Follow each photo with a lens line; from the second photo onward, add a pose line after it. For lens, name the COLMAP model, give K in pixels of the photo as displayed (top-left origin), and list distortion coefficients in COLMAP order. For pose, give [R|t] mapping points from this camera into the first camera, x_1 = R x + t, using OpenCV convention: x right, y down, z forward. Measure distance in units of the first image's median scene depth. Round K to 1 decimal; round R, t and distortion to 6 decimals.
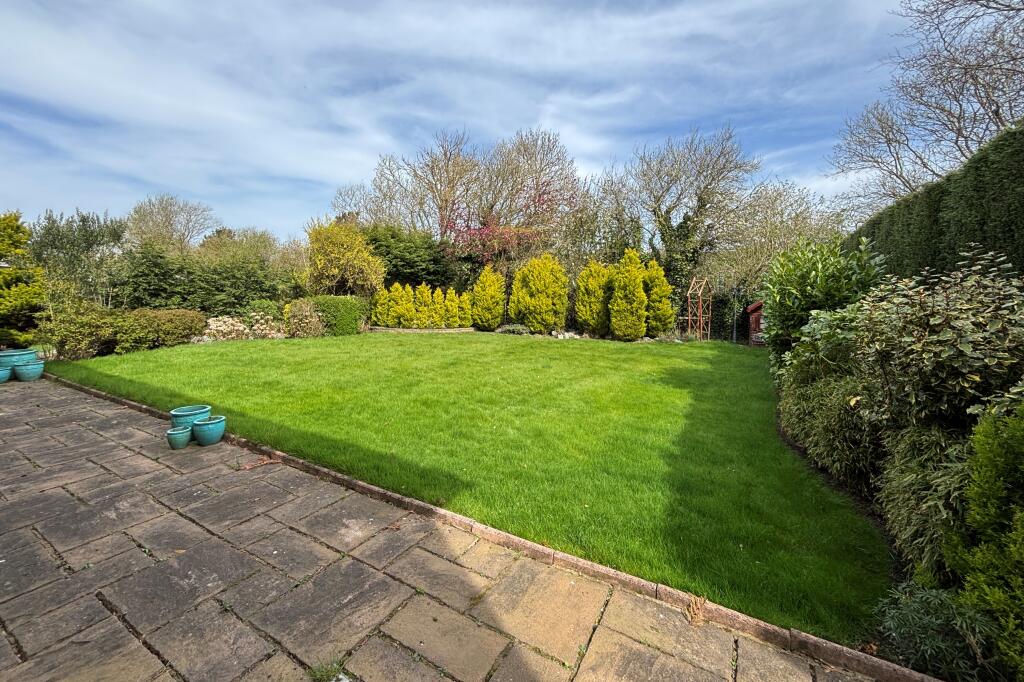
lens RADIAL K [[411.9, 0, 510.1], [0, 411.9, 297.4], [0, 0, 1]] dist [-0.000694, -0.000150]
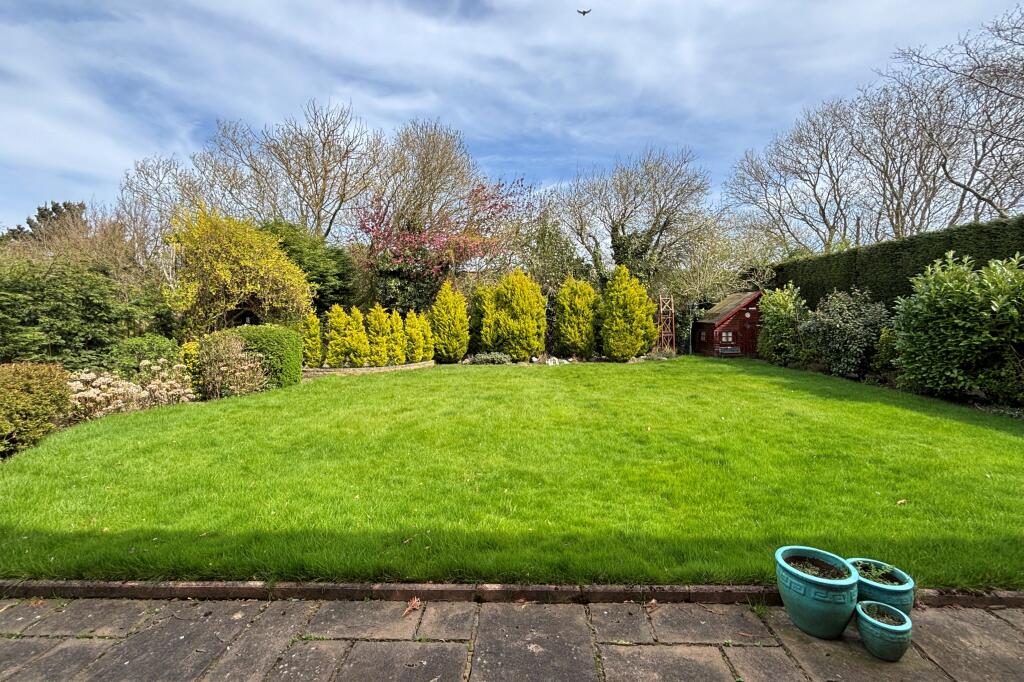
lens RADIAL K [[439.1, 0, 514.4], [0, 439.1, 325.9], [0, 0, 1]] dist [0.001067, 0.000103]
pose [[0.883983, -0.035974, 0.466133, -0.362451], [0.029842, 0.999344, 0.020531, -0.005453], [-0.466566, -0.004239, 0.884476, 0.189139]]
